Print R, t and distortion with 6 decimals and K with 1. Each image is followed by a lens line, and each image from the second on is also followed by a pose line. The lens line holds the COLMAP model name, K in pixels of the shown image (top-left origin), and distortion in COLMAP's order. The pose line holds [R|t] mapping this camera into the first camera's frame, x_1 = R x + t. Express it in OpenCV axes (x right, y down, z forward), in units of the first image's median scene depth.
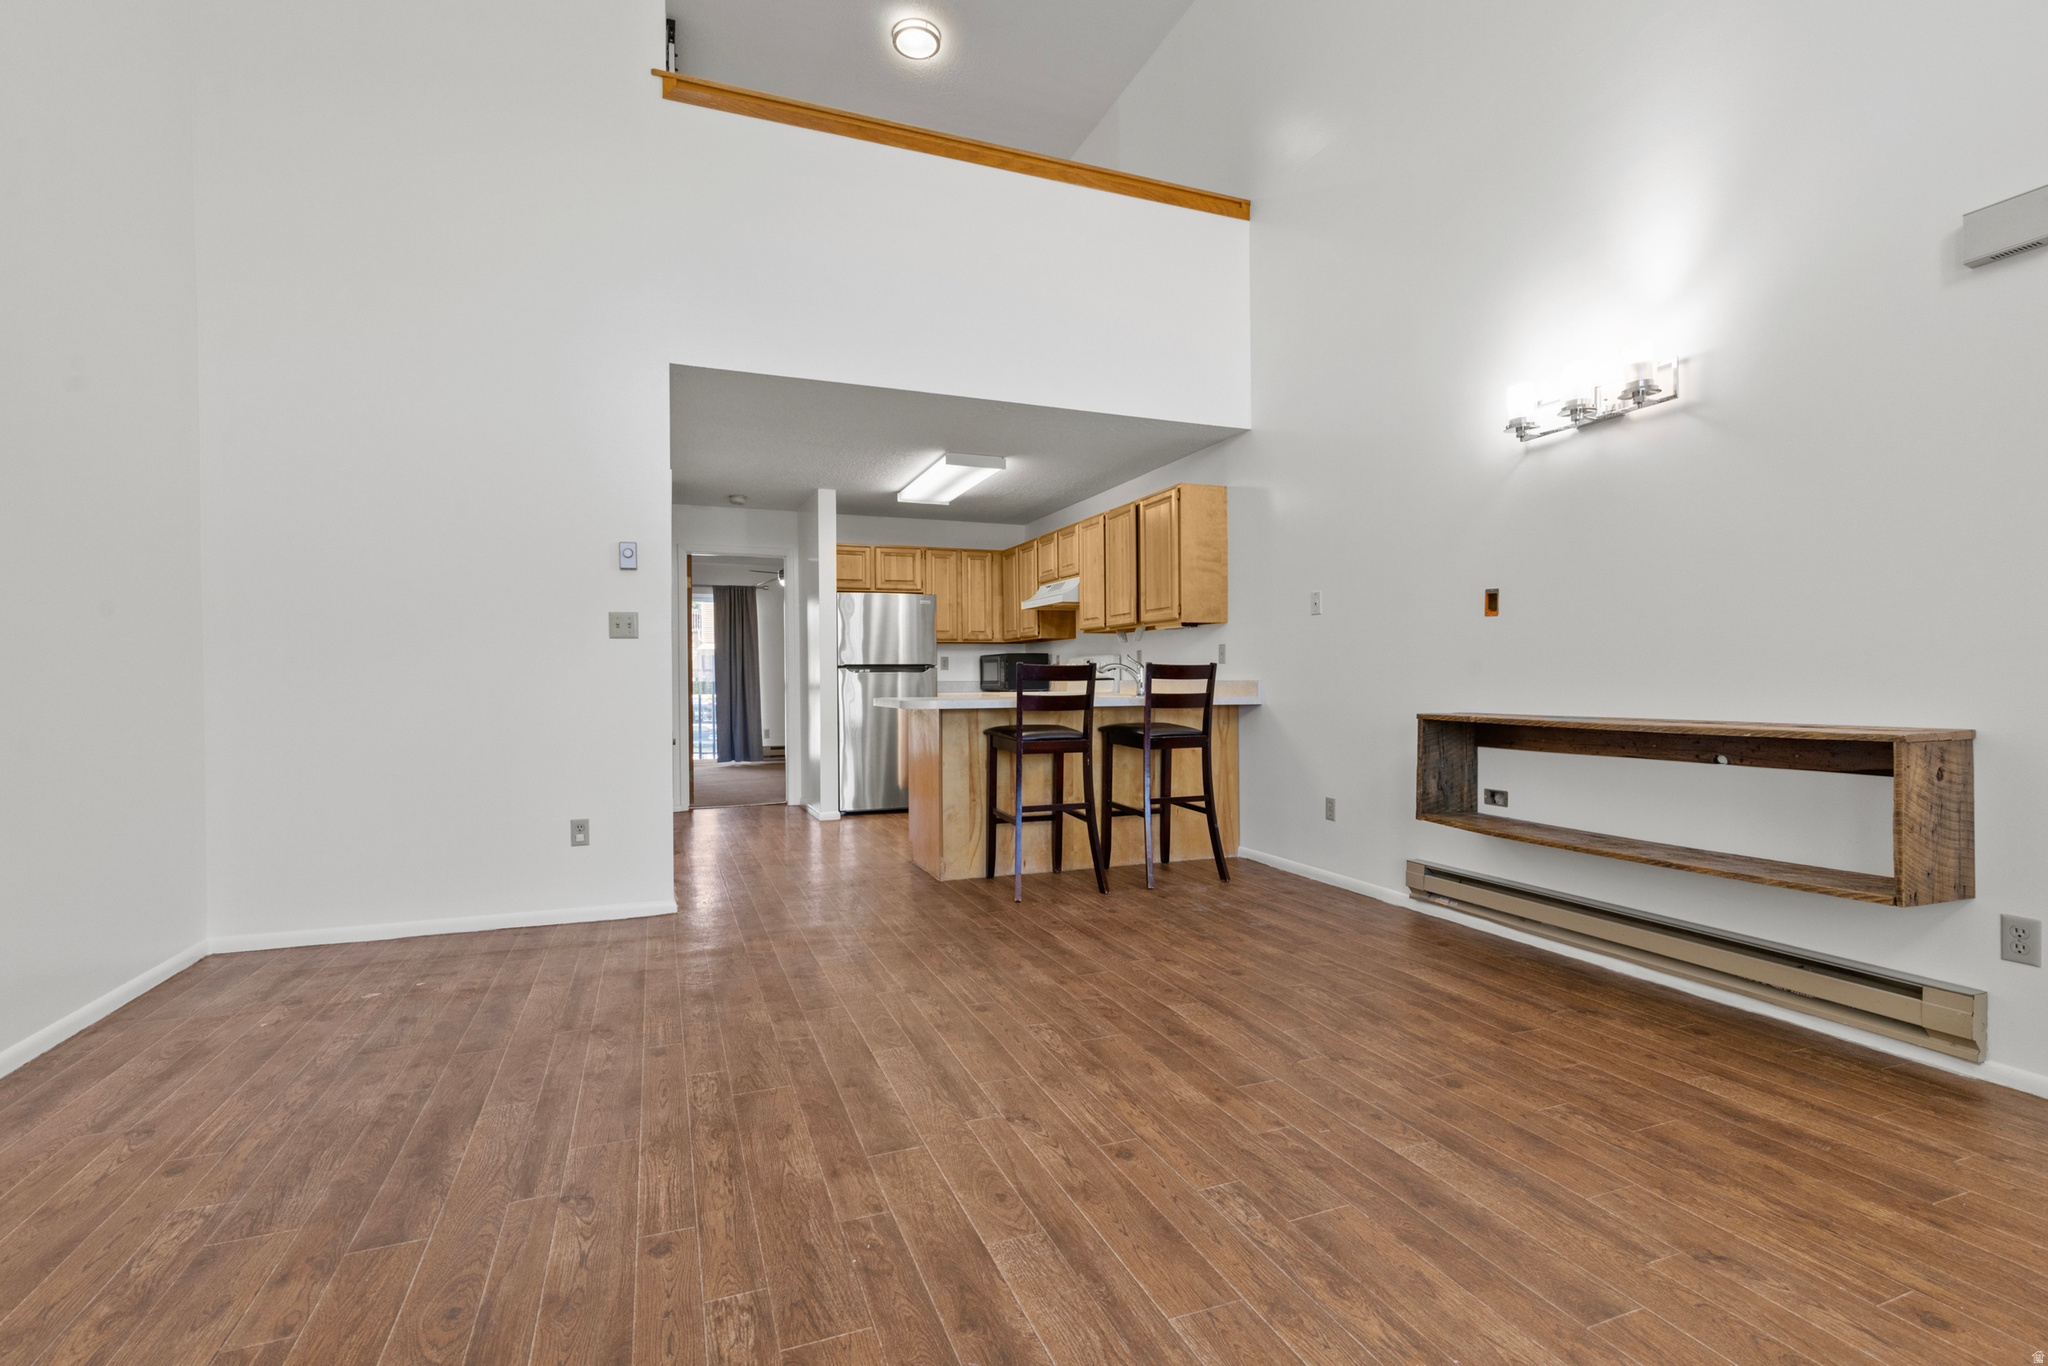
lens RADIAL K [[874.7, 0, 985.6], [0, 874.7, 685.8], [0, 0, 1]] dist [0.002858, 0.000083]
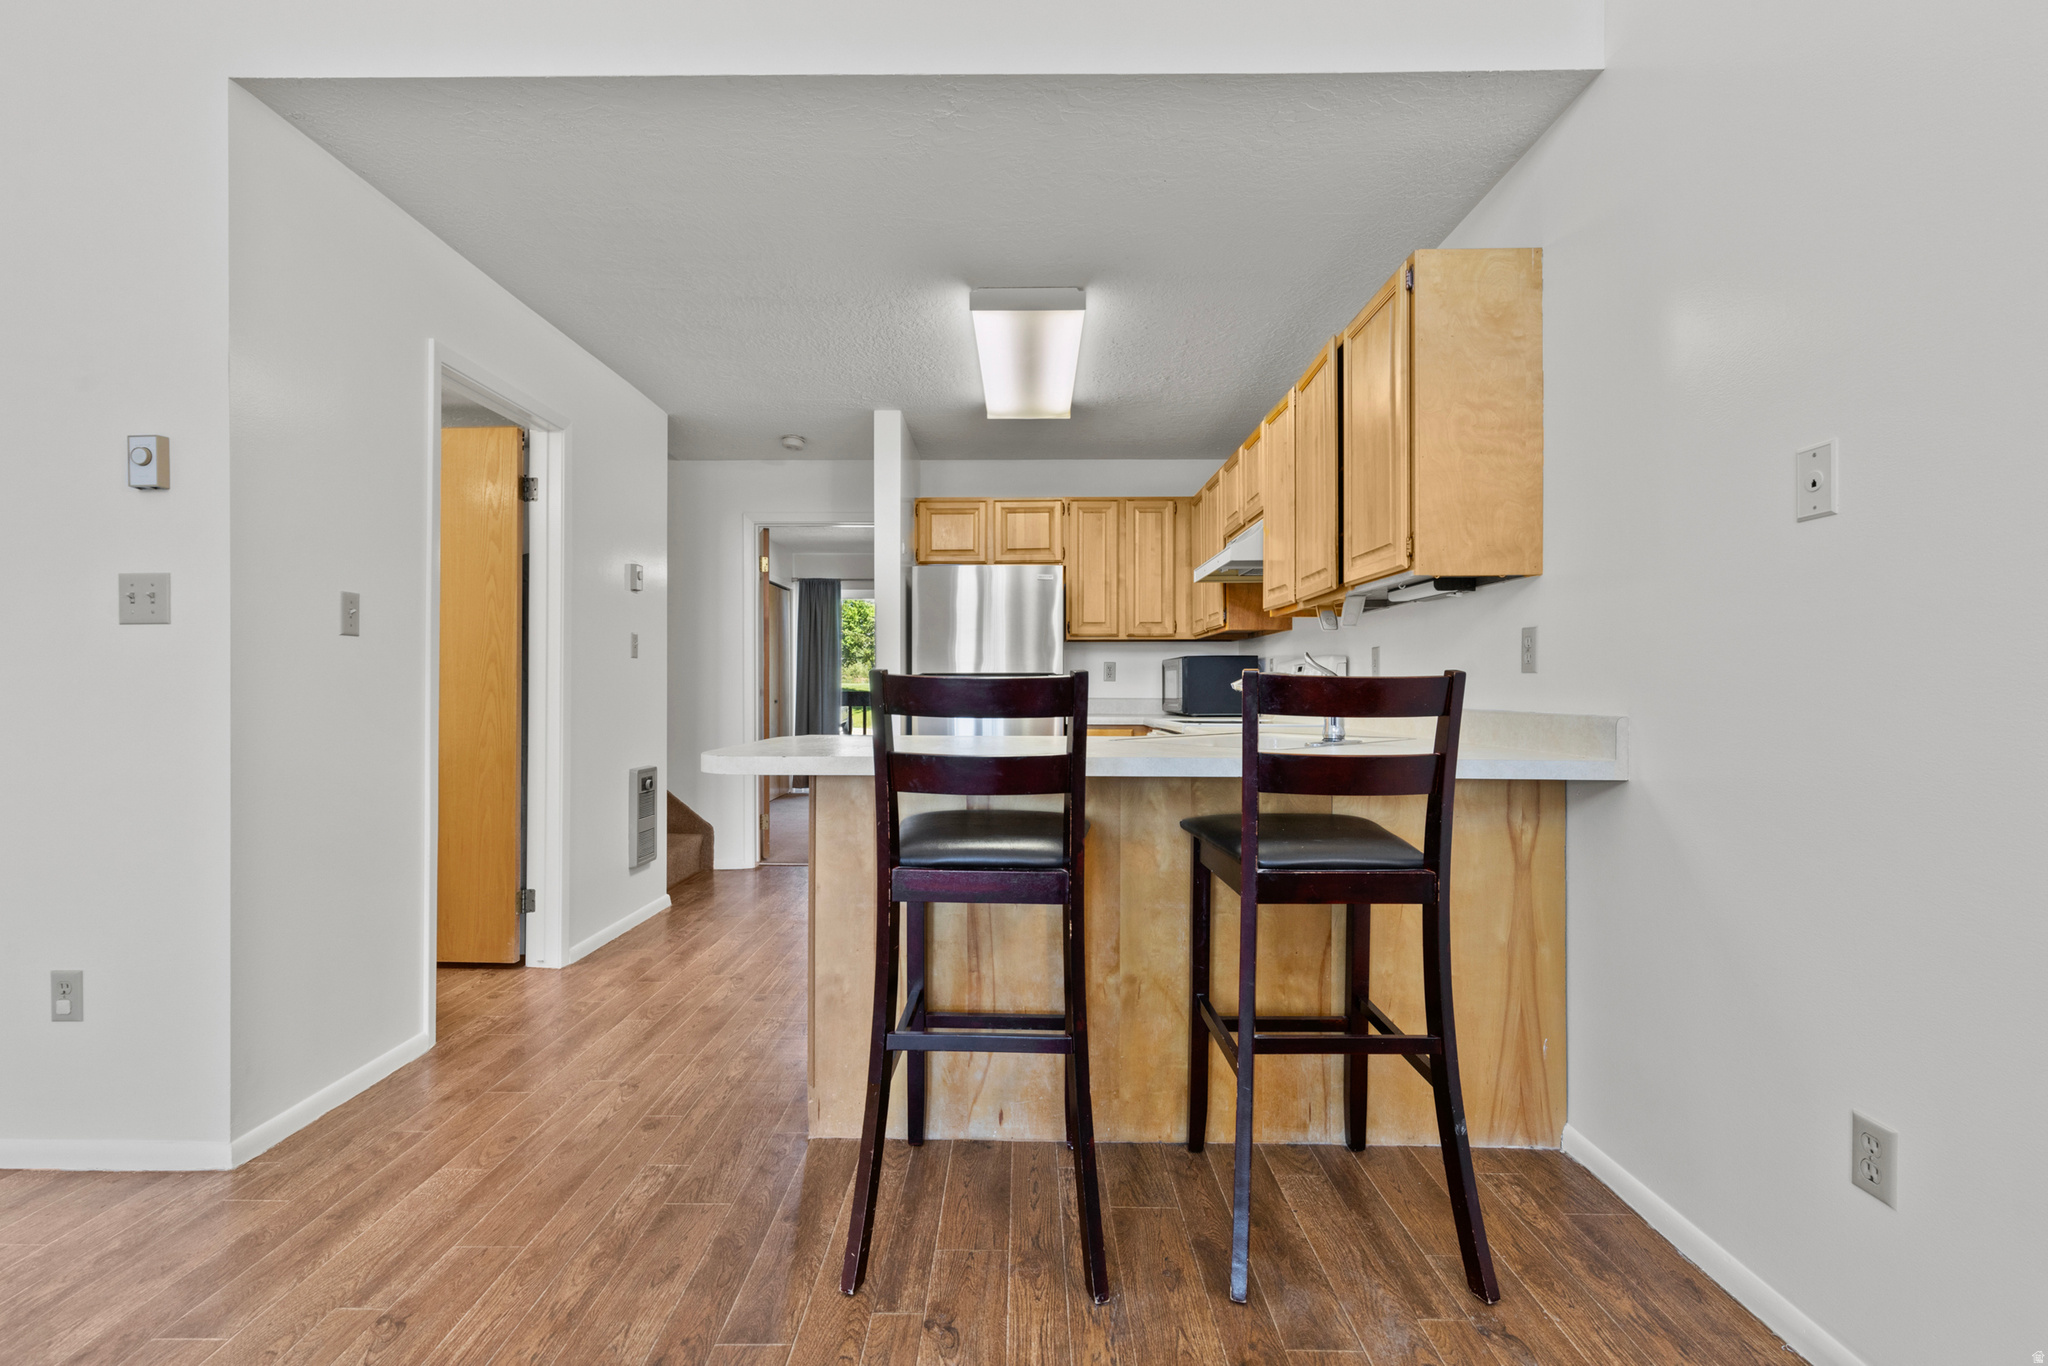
lens RADIAL K [[917.9, 0, 994.2], [0, 917.9, 689.0], [0, 0, 1]] dist [0.001159, 0.000086]
pose [[0.940878, 0.006220, -0.338688, 0.246249], [-0.008329, 0.999954, -0.004772, -0.018073], [0.338643, 0.007311, 0.940887, 0.683396]]
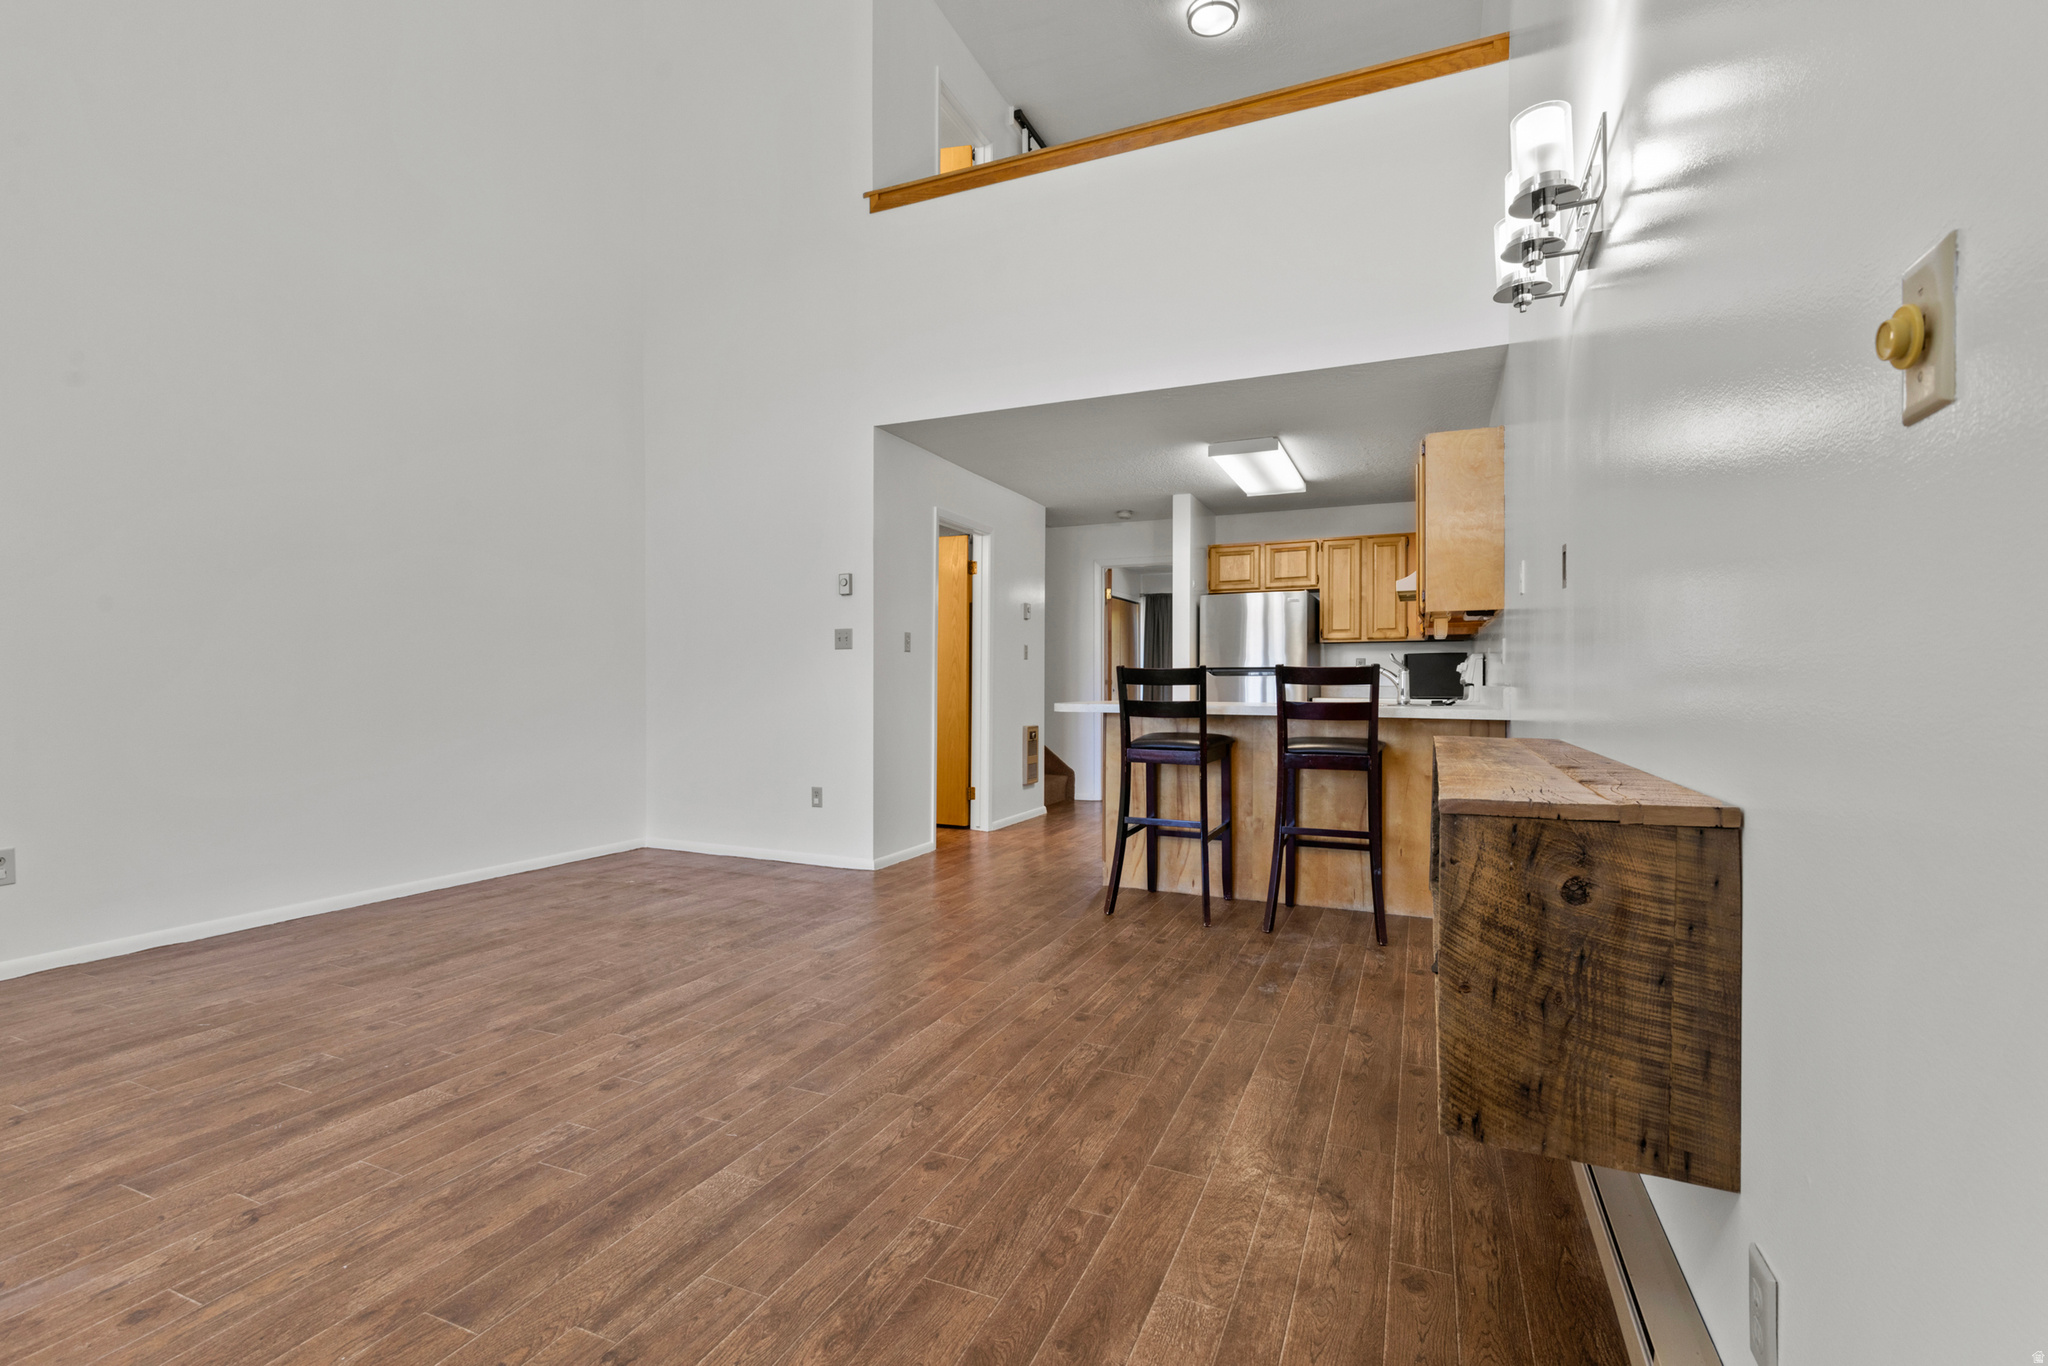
lens RADIAL K [[862.0, 0, 1005.4], [0, 862.0, 687.8], [0, 0, 1]] dist [0.002696, -0.000964]
pose [[0.738060, 0.010038, -0.674661, 0.629897], [-0.010768, 0.999937, 0.003099, -0.004070], [0.674649, 0.004977, 0.738122, 0.238931]]
